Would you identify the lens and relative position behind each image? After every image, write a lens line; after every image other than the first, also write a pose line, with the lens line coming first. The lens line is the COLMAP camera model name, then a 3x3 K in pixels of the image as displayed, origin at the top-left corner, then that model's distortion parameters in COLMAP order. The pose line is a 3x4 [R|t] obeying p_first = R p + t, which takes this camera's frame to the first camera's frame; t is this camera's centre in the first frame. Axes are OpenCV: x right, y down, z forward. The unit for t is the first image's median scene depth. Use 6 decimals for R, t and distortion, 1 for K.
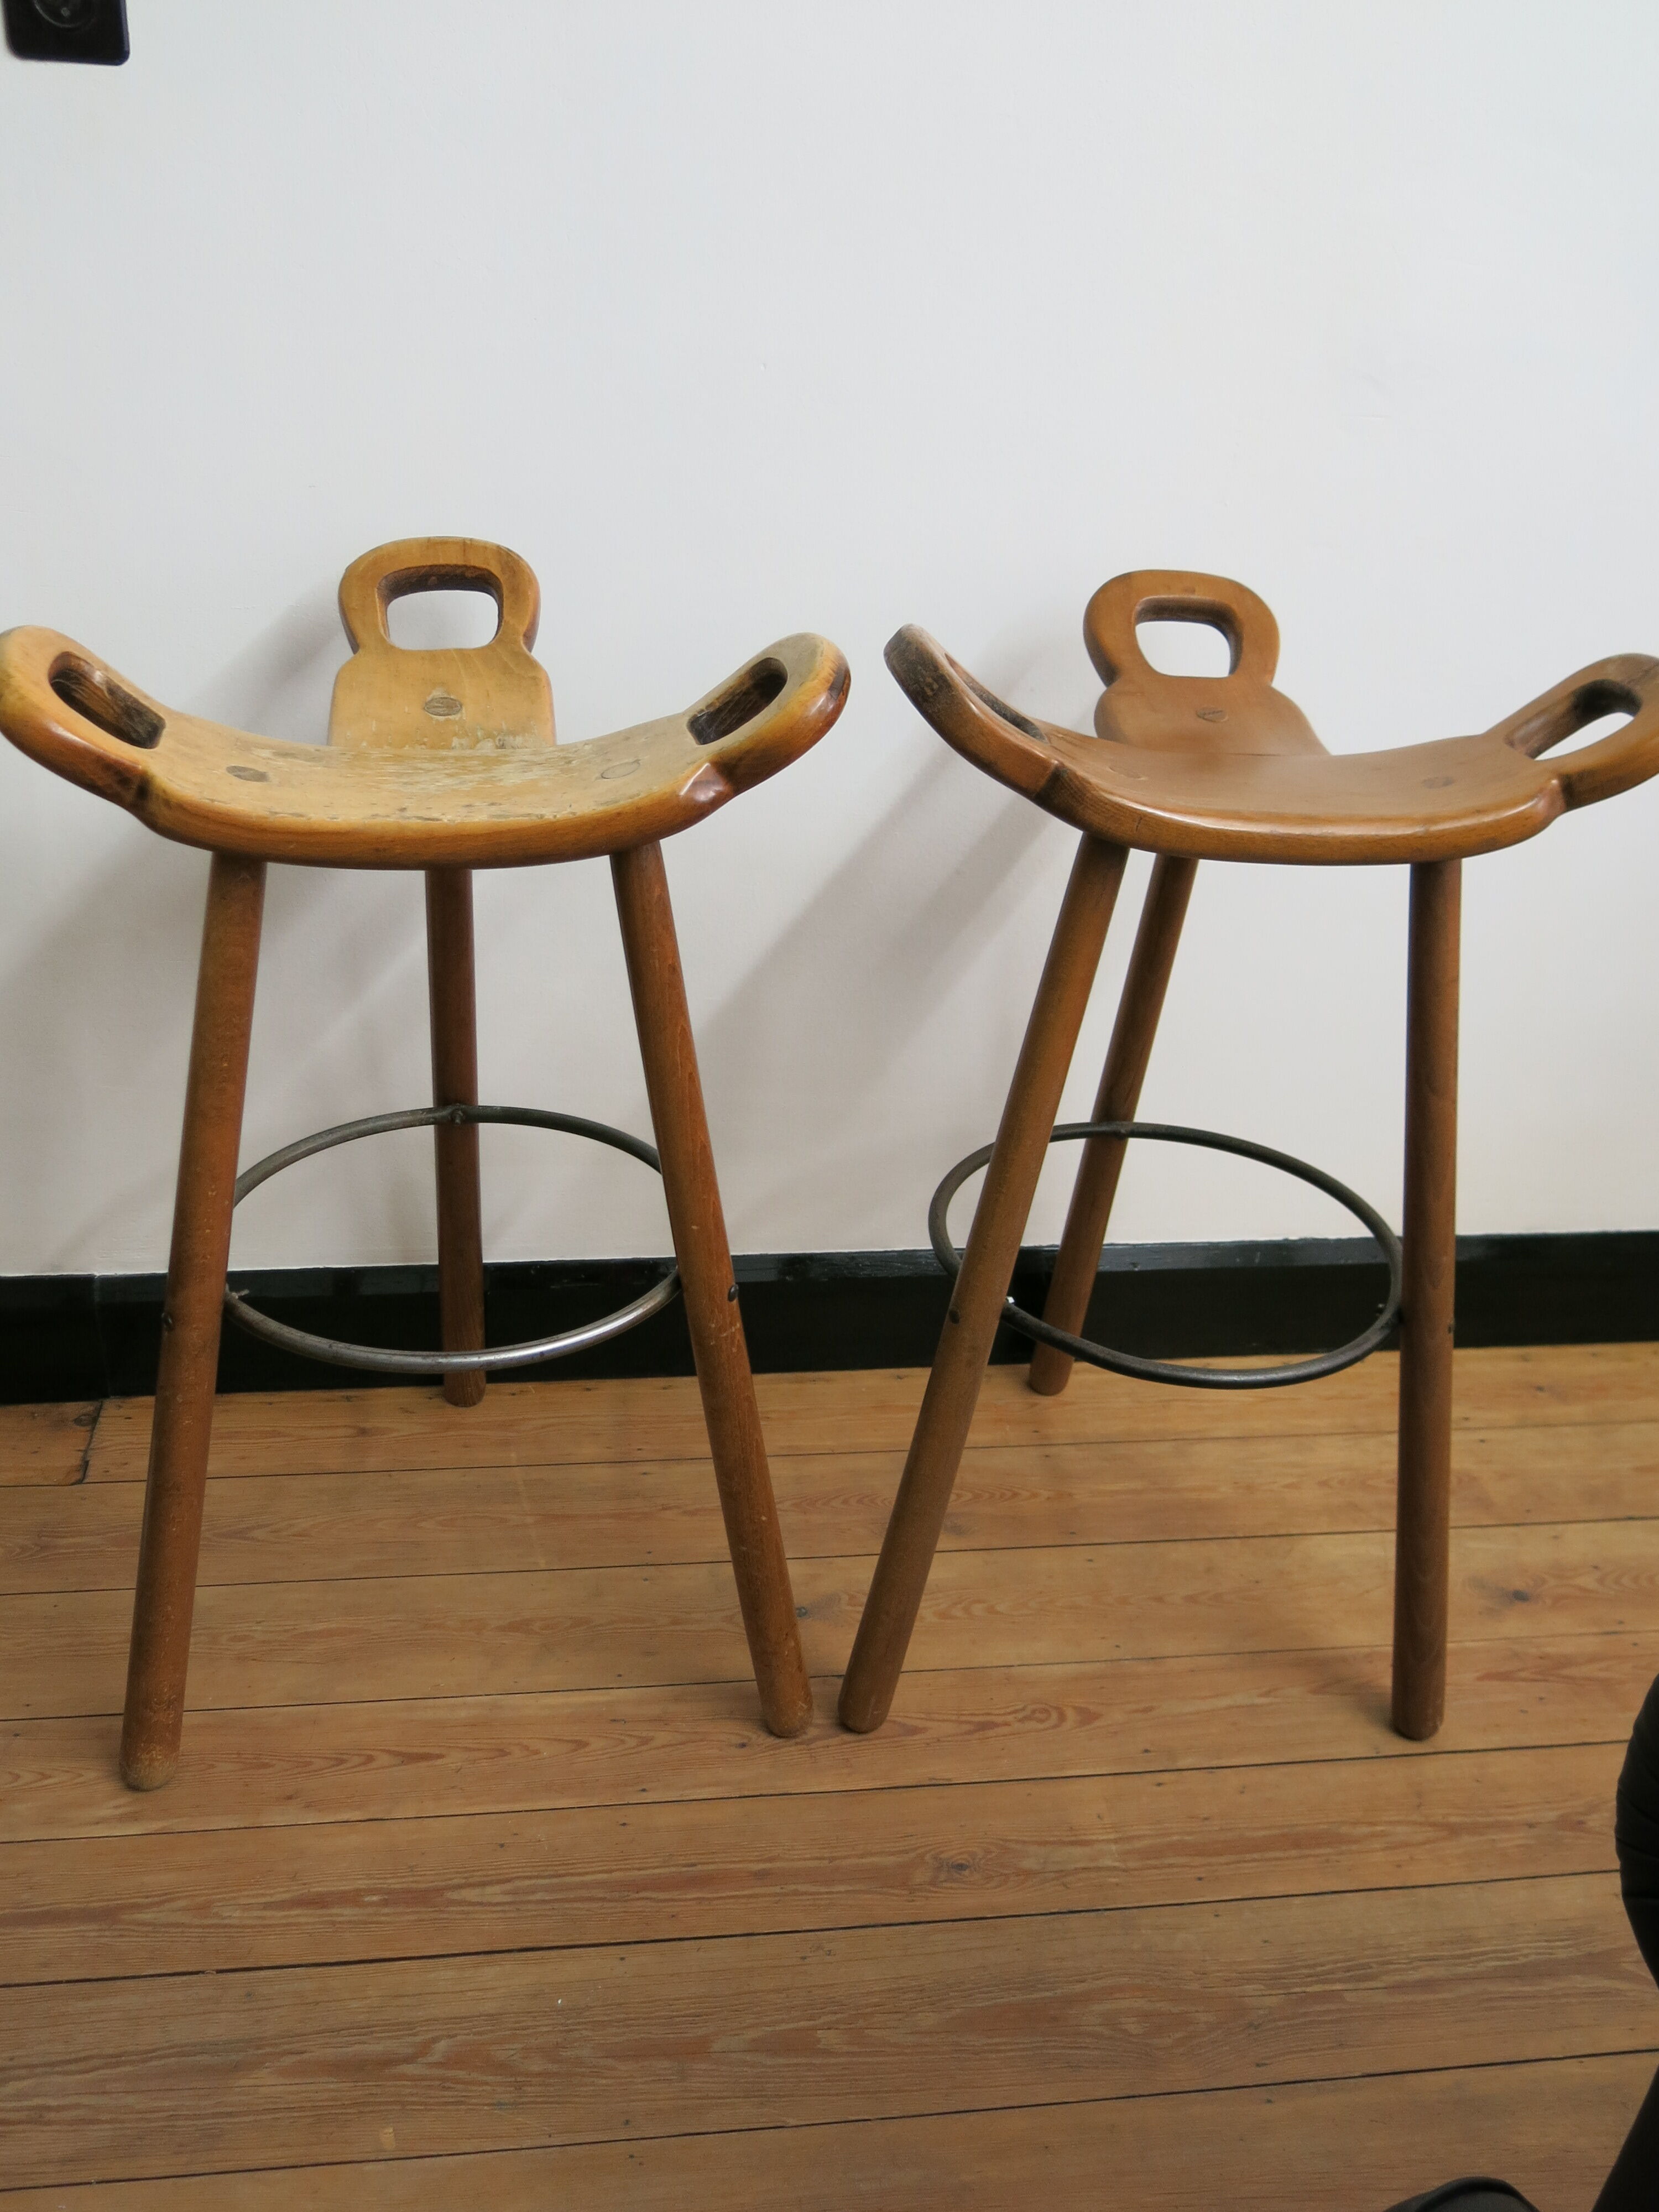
lens RADIAL K [[1843.2, 0, 826.7], [0, 1843.2, 1104.2], [0, 0, 1]] dist [-0.024015, 0.002776]
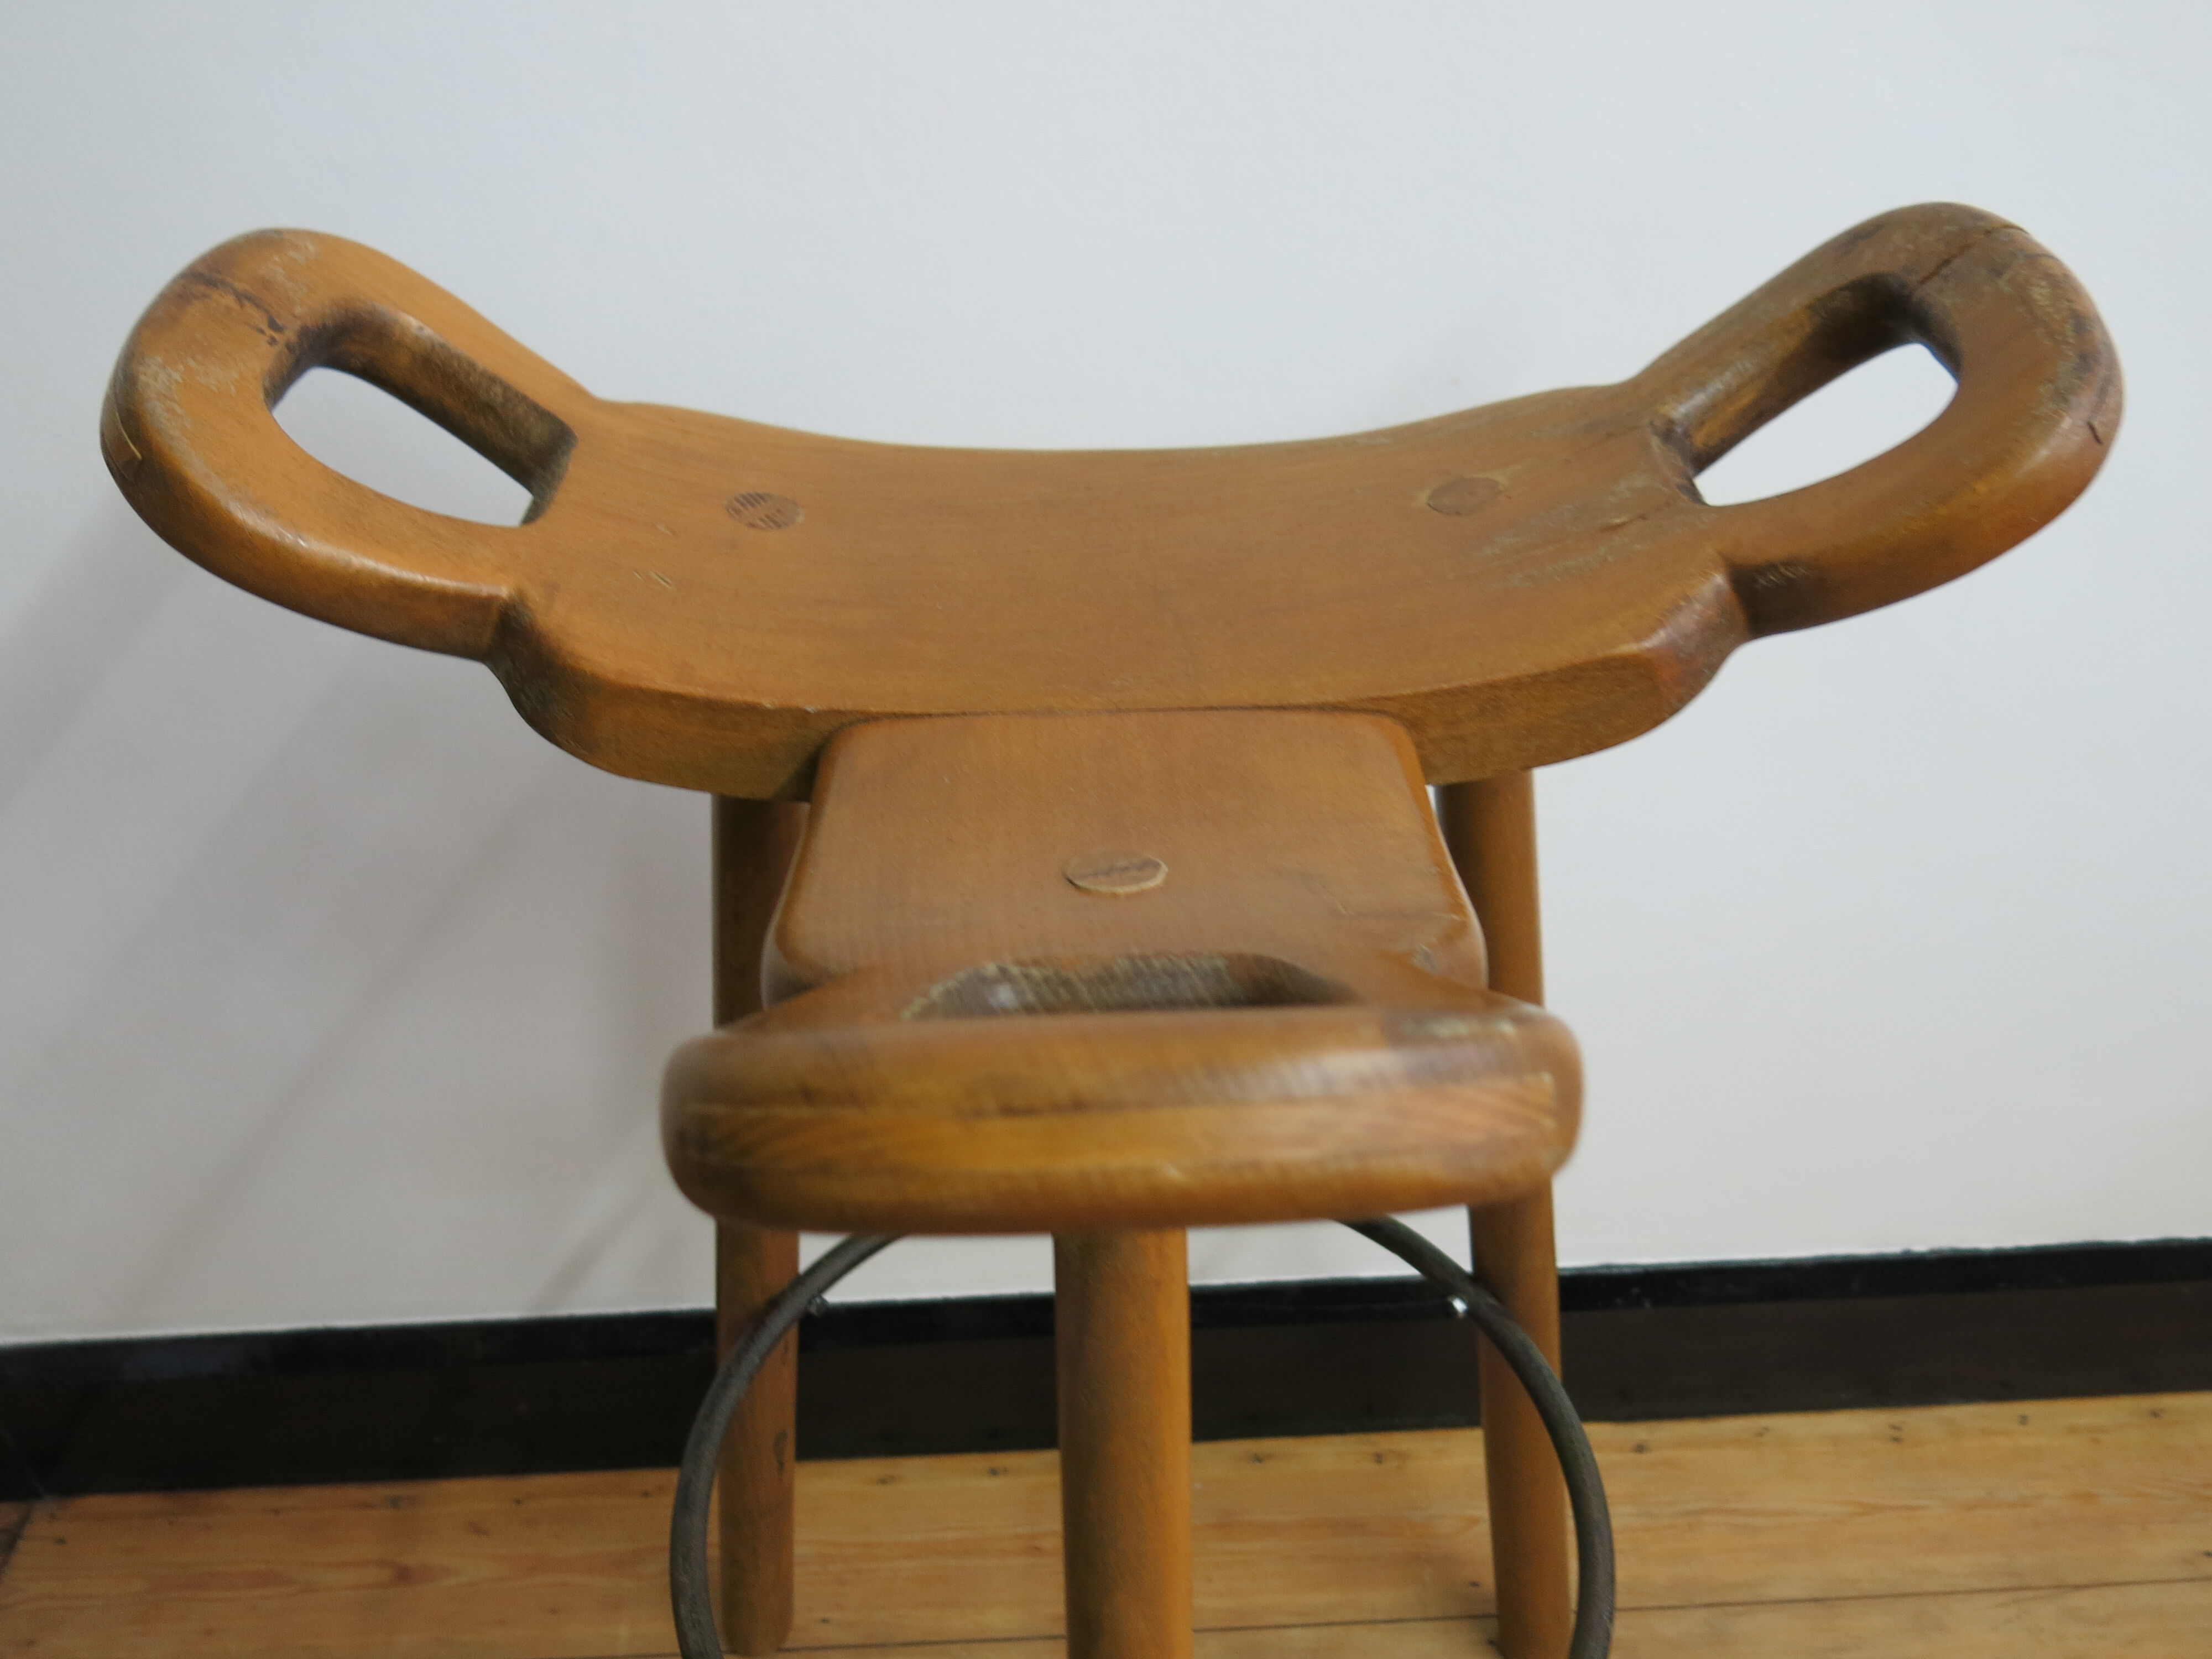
lens RADIAL K [[1843.2, 0, 1120.5], [0, 1843.2, 852.8], [0, 0, 1]] dist [-0.024015, 0.002776]
pose [[0.993232, -0.006253, -0.115977, 0.086454], [0.022282, 0.990260, 0.137434, -0.184715], [0.113988, -0.139088, 0.983698, 0.527461]]
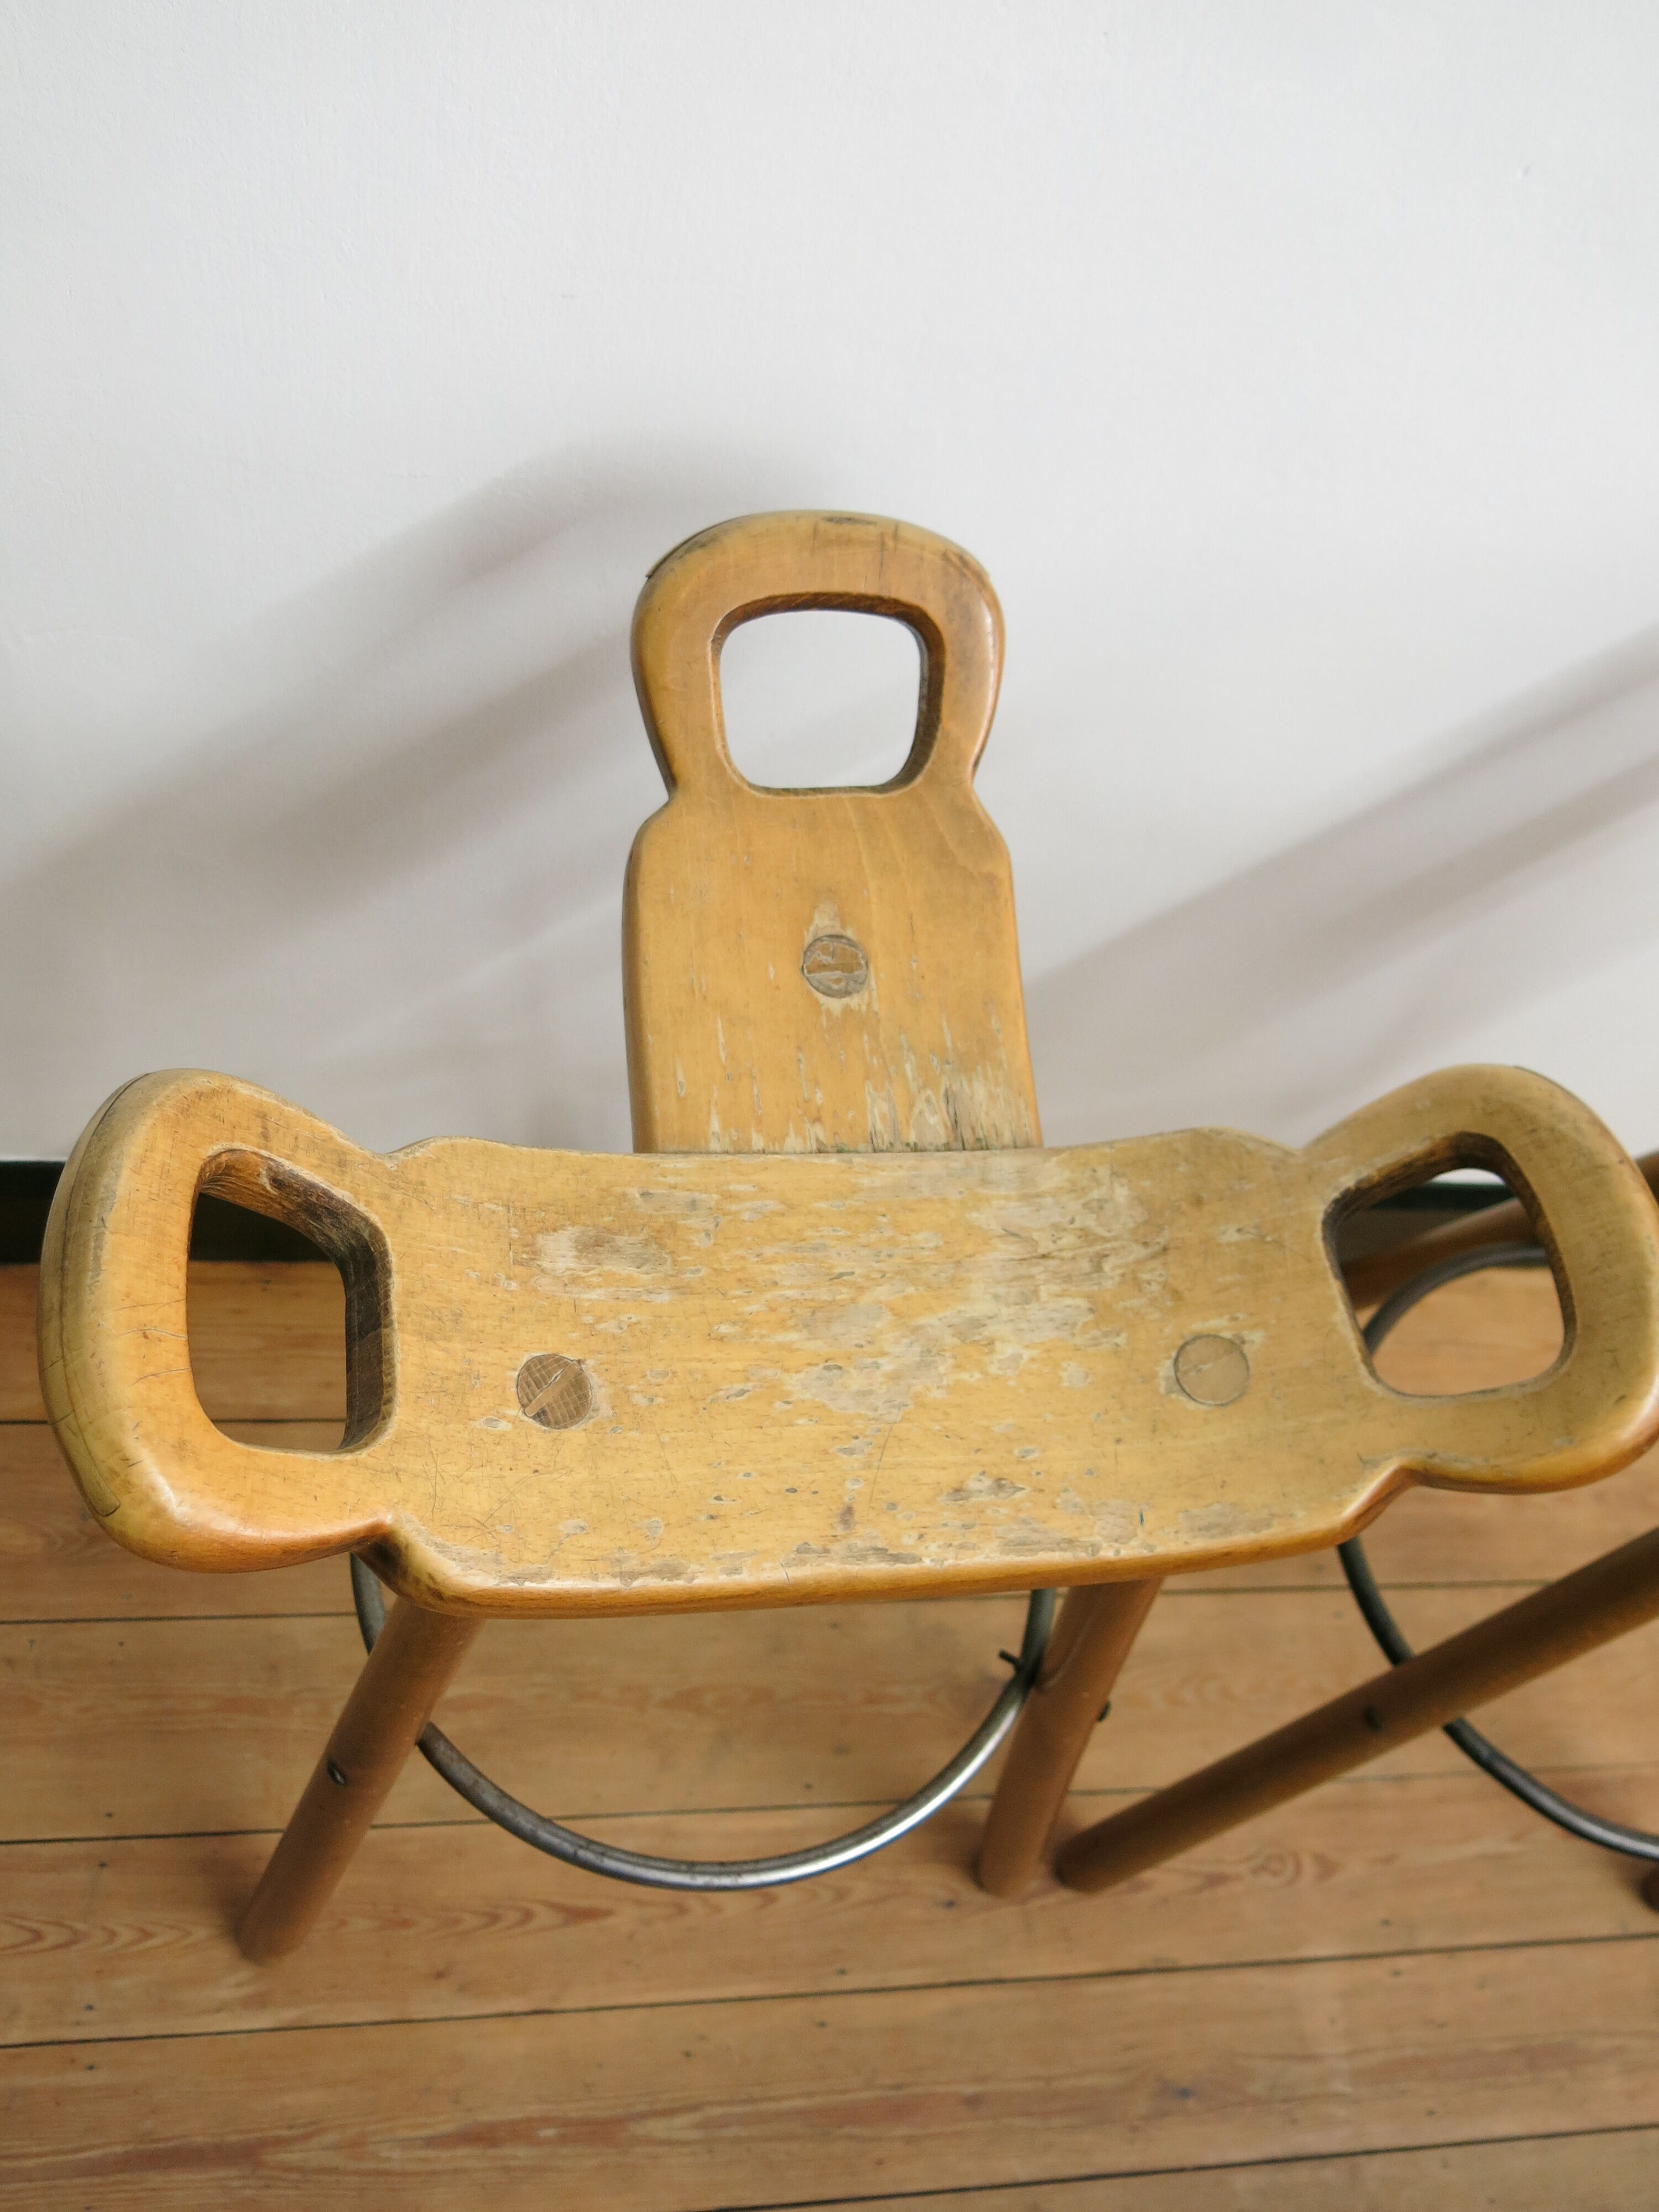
lens RADIAL K [[1843.2, 0, 814.1], [0, 1843.2, 1106.1], [0, 0, 1]] dist [-0.024015, 0.002776]
pose [[0.989357, 0.115873, 0.088017, -0.229073], [-0.144847, 0.841988, 0.519689, -0.411530], [-0.013892, -0.526907, 0.849810, 0.456768]]
